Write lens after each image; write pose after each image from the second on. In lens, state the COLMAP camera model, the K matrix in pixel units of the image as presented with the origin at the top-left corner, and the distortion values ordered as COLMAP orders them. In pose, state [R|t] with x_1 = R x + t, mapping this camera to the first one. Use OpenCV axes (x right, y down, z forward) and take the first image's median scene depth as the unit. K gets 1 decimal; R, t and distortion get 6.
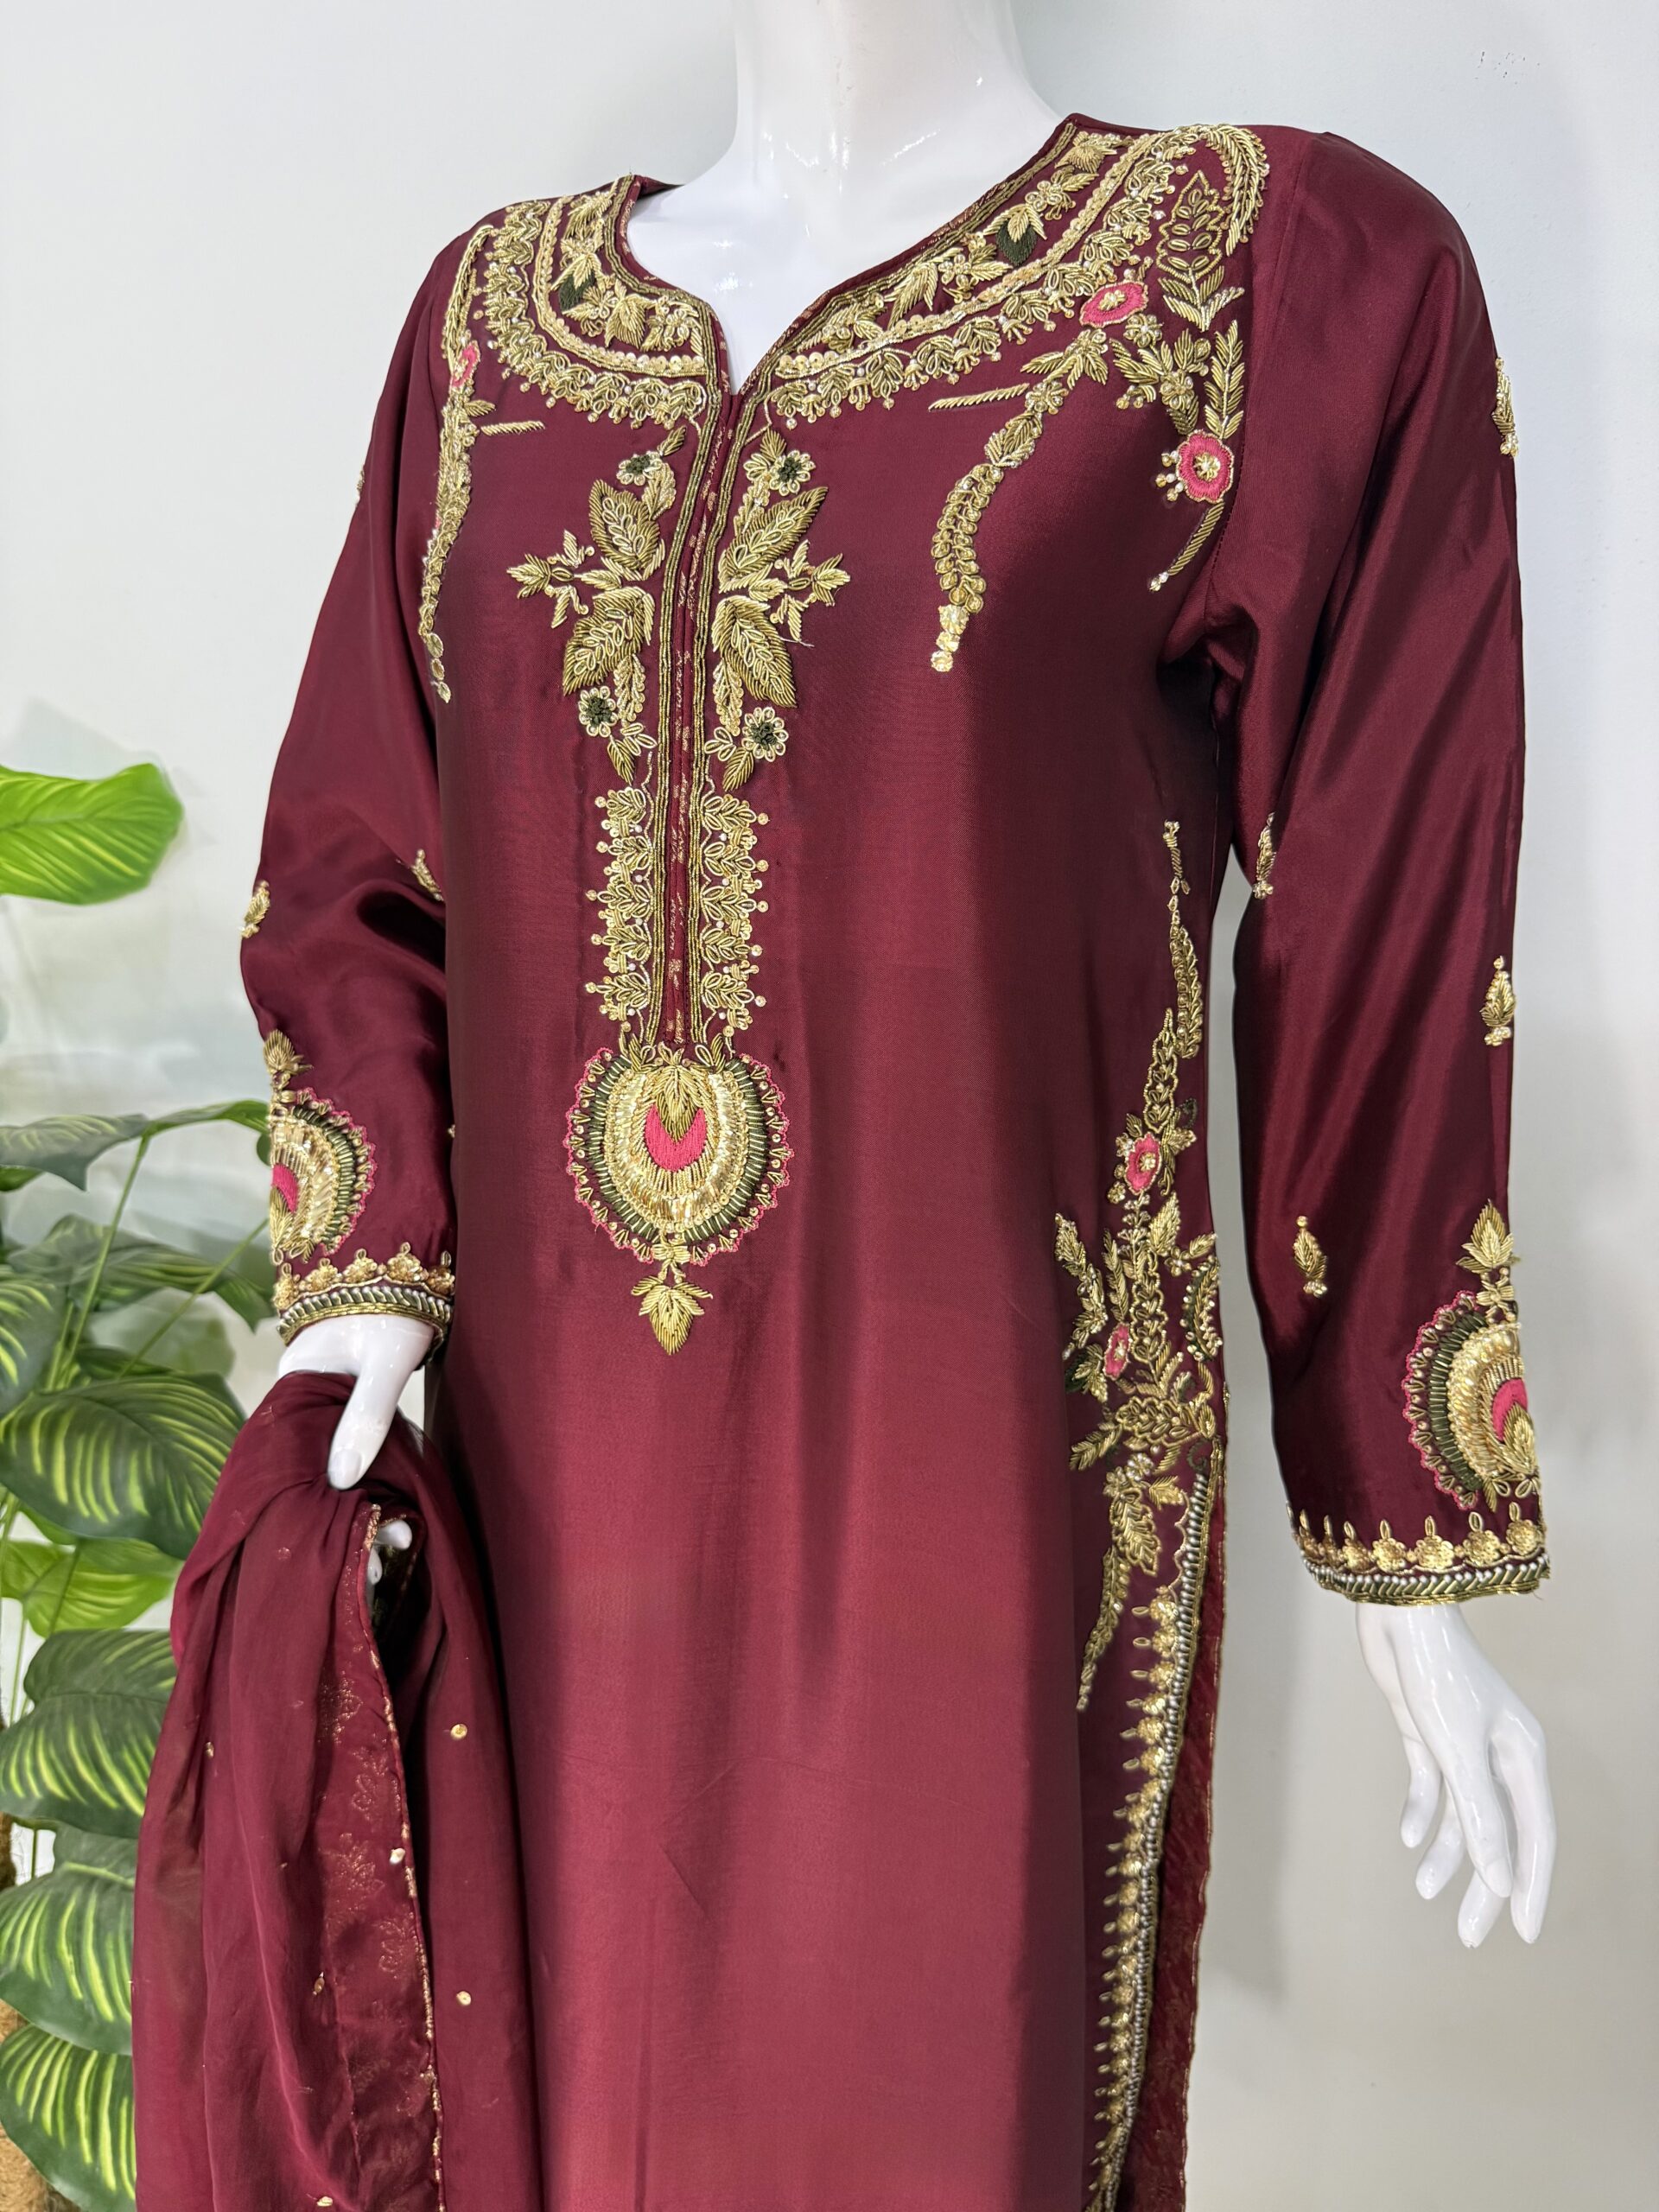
lens RADIAL K [[1613.0, 0, 812.9], [0, 1613.0, 1097.4], [0, 0, 1]] dist [0.080251, -0.105826]
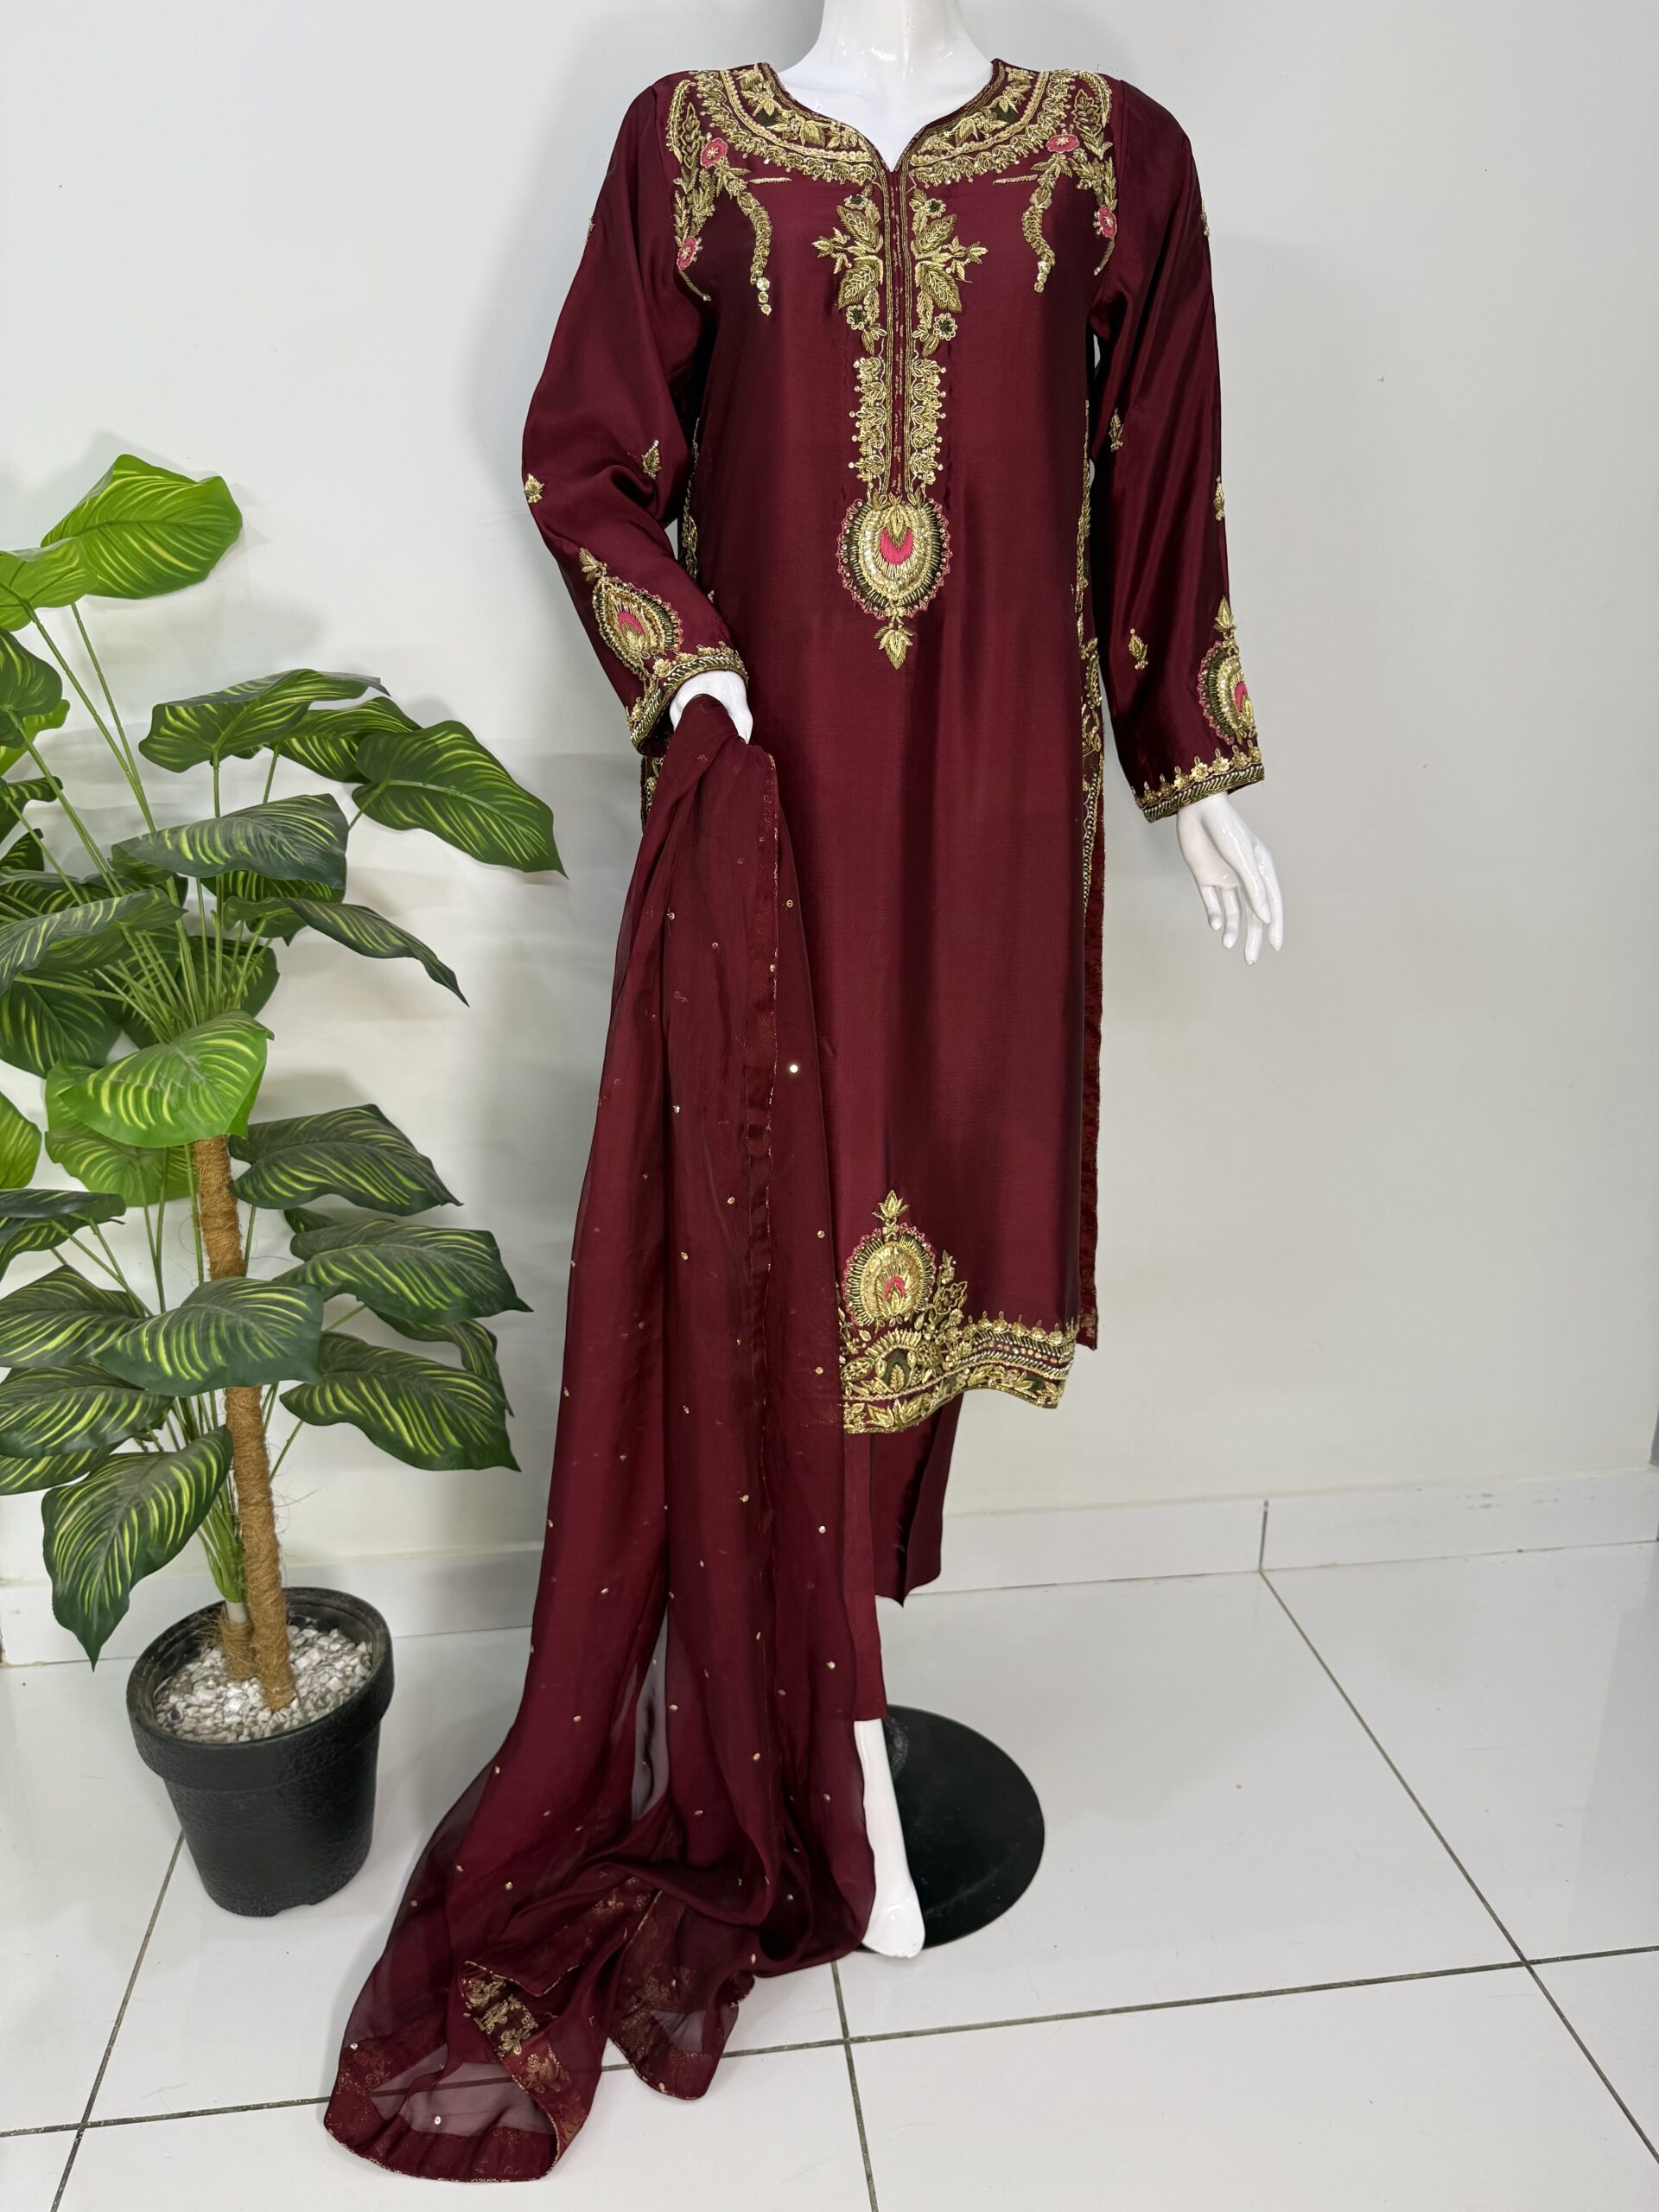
lens RADIAL K [[1613.0, 0, 832.1], [0, 1613.0, 1072.8], [0, 0, 1]] dist [0.080251, -0.105826]
pose [[0.910349, -0.110822, 0.398727, -1.036135], [0.125502, 0.992034, -0.010813, 0.685547], [-0.394353, 0.059884, 0.917006, -0.759467]]
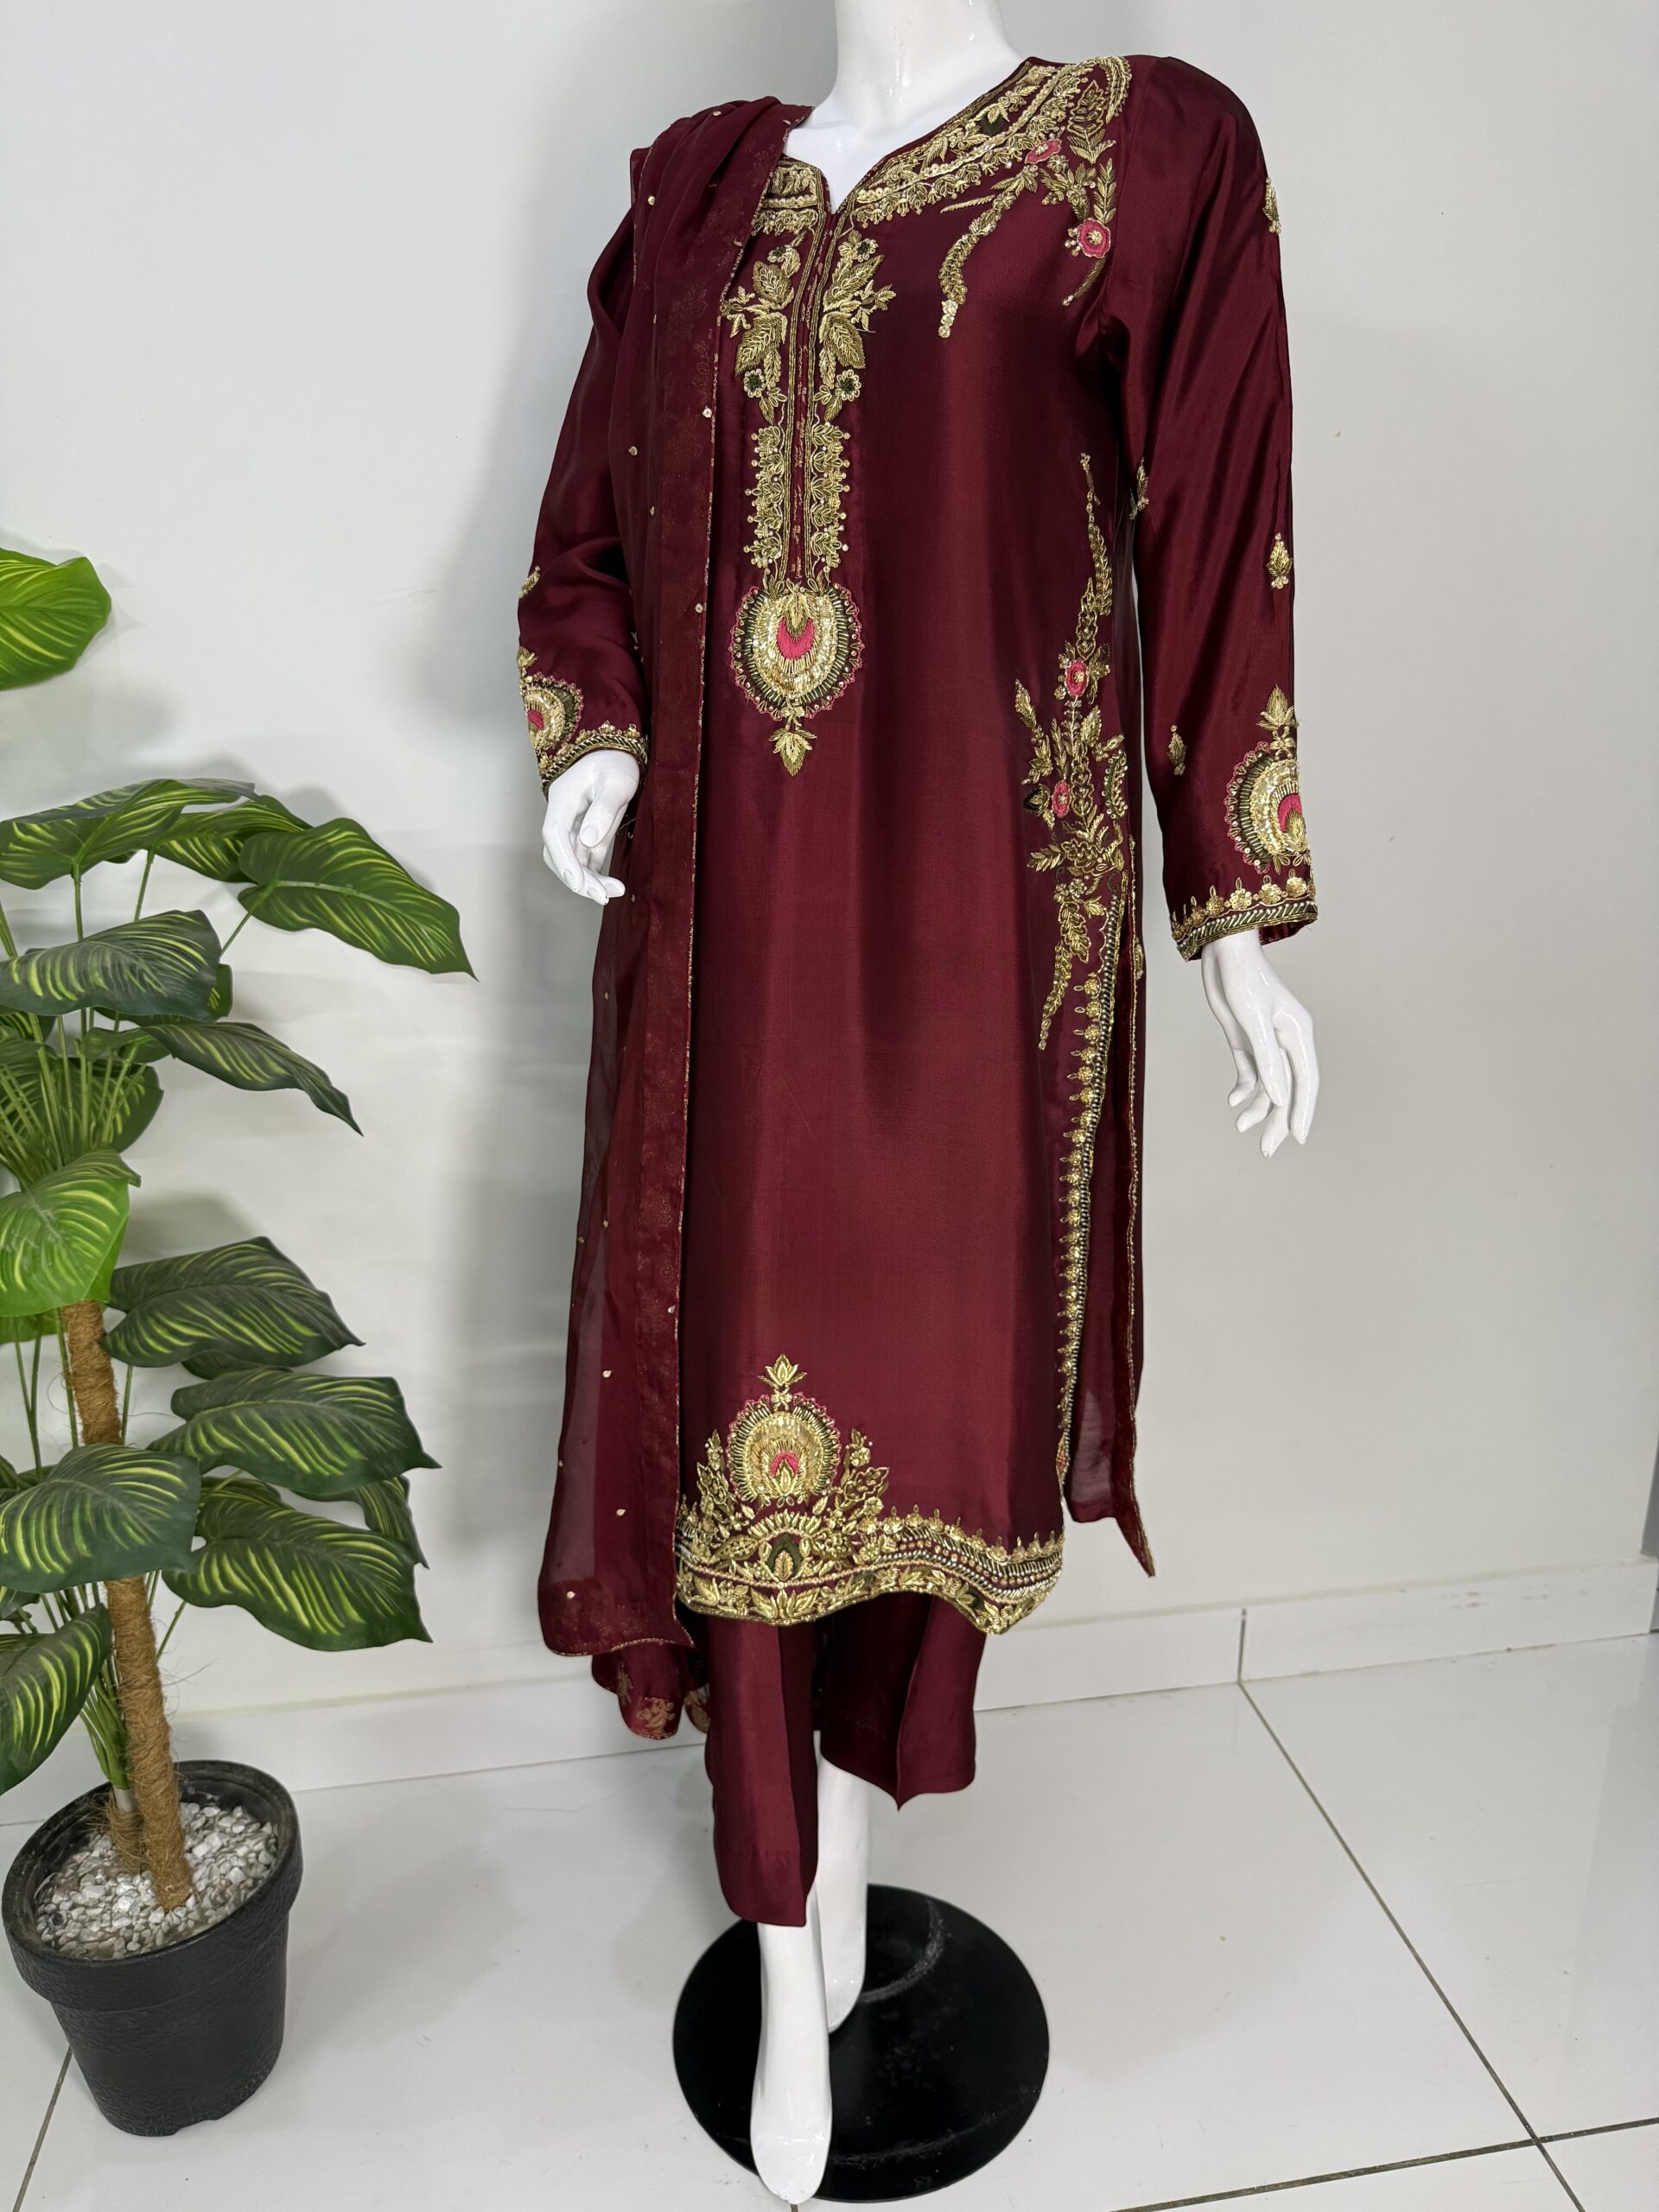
lens RADIAL K [[1613.0, 0, 846.8], [0, 1613.0, 1102.7], [0, 0, 1]] dist [0.080251, -0.105826]
pose [[0.999597, -0.000950, -0.028371, 0.018448], [-0.000235, 0.999129, -0.041727, 0.608013], [0.028386, 0.041717, 0.998726, -0.732781]]
